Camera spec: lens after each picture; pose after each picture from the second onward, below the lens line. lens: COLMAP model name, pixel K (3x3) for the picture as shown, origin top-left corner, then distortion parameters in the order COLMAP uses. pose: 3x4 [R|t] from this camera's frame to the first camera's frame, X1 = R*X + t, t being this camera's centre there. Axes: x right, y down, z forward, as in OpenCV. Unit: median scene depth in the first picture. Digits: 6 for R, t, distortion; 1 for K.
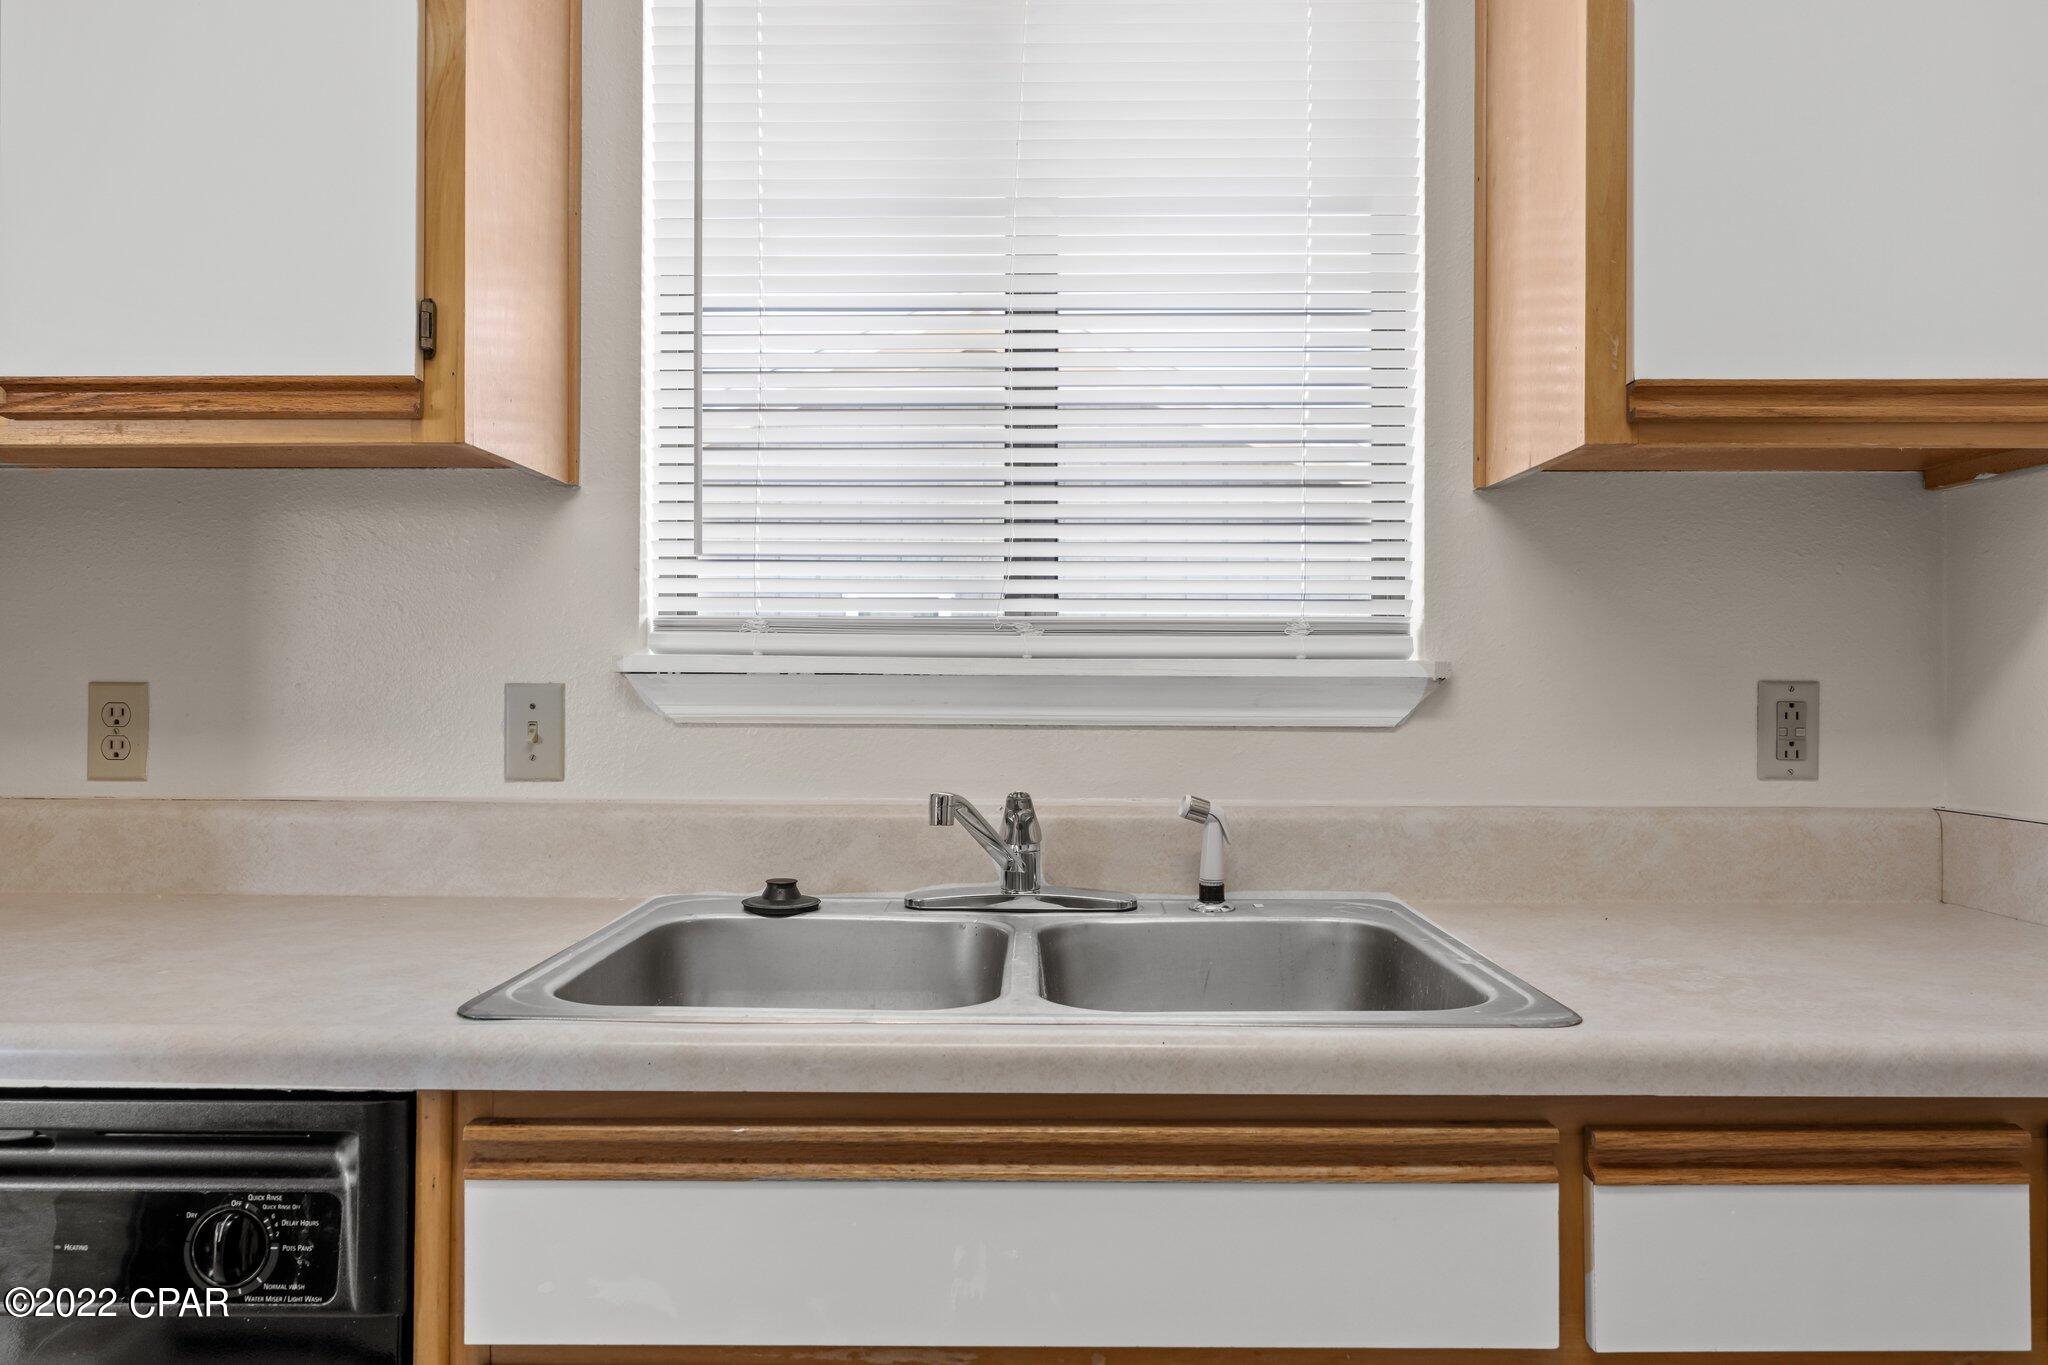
lens RADIAL K [[1329.3, 0, 1022.2], [0, 1329.3, 673.0], [0, 0, 1]] dist [-0.000244, -0.001792]
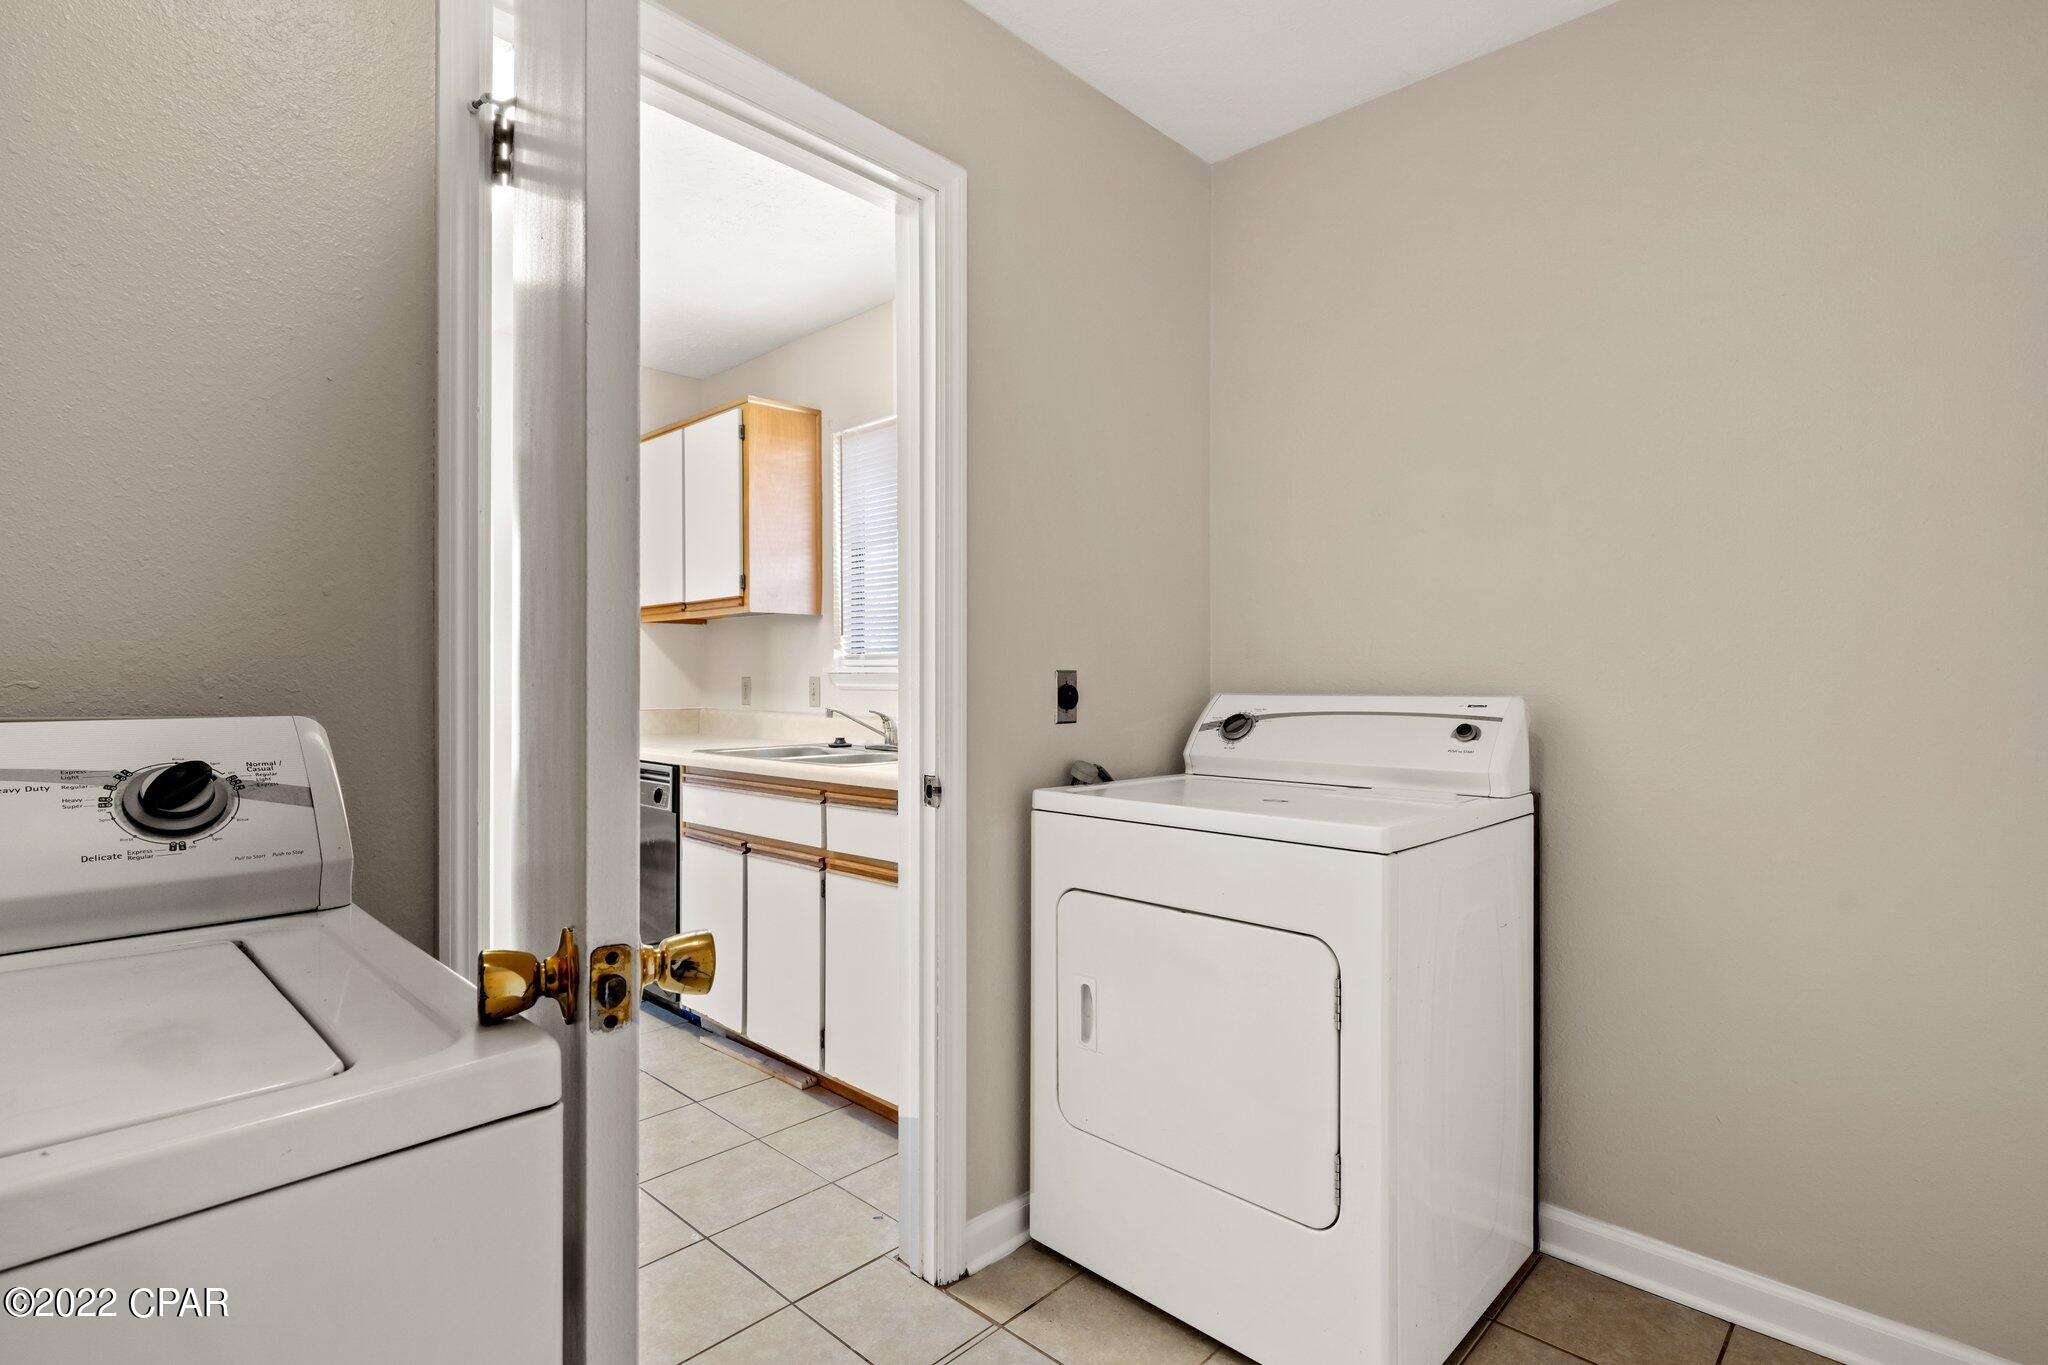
lens RADIAL K [[987.6, 0, 1024.6], [0, 987.6, 682.6], [0, 0, 1]] dist [0.000030, 0.000712]
pose [[0.731683, -0.001872, -0.681642, 1.765971], [0.008146, 0.999949, 0.005998, 0.013009], [0.681596, -0.009942, 0.731661, -0.433090]]
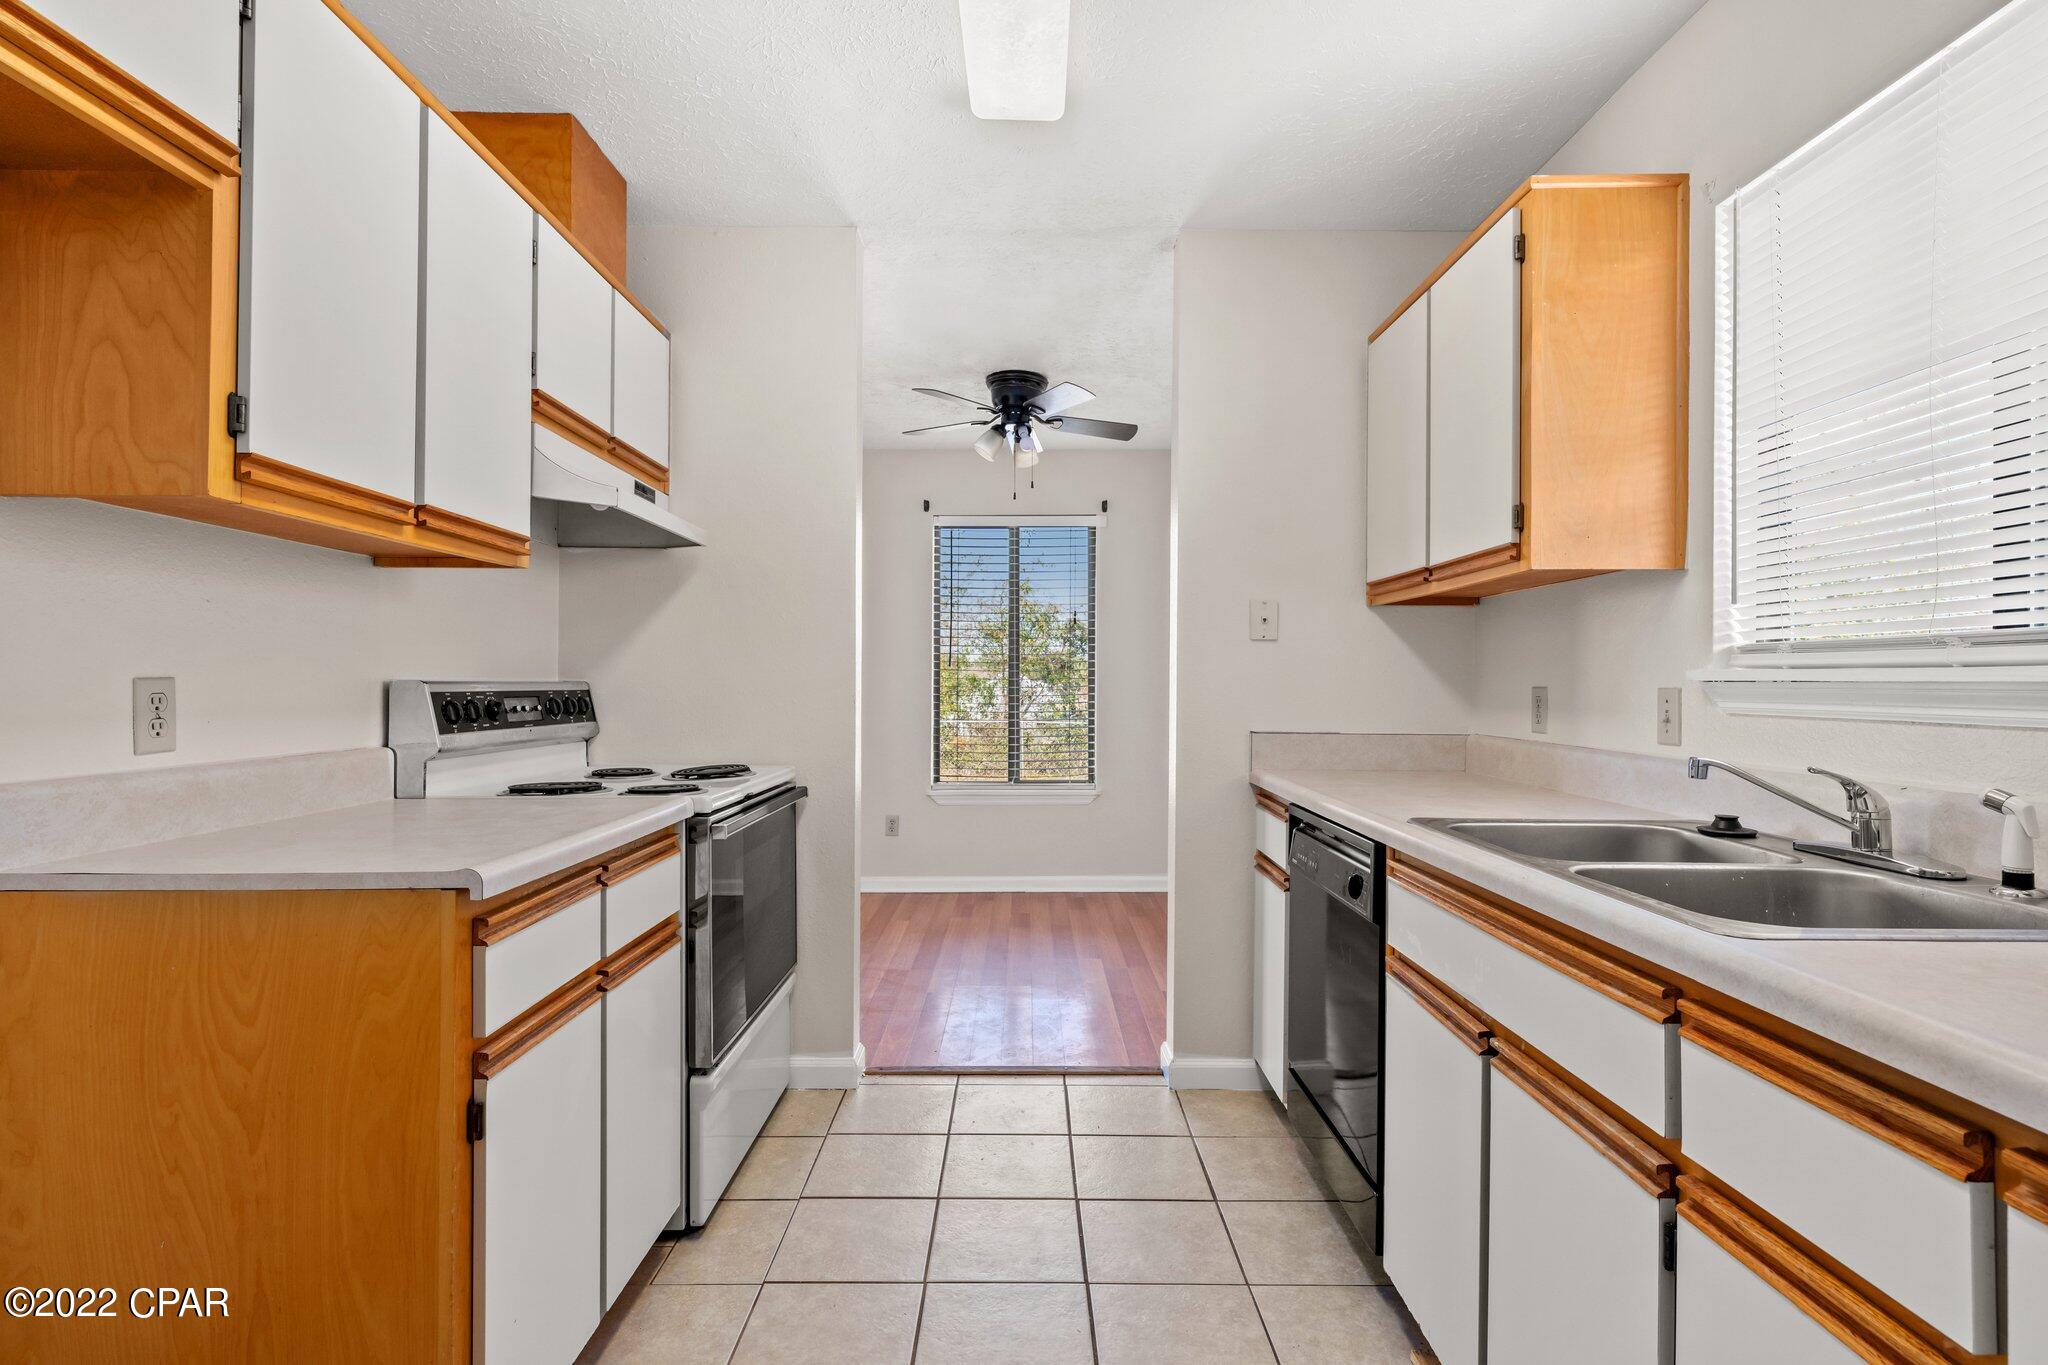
lens RADIAL K [[987.6, 0, 1015.7], [0, 987.6, 691.1], [0, 0, 1]] dist [0.000030, 0.000712]
pose [[0.010198, 0.006376, -0.999928, 0.952473], [0.007049, 0.999954, 0.006448, -0.001371], [0.999923, -0.007114, 0.010152, 0.169293]]
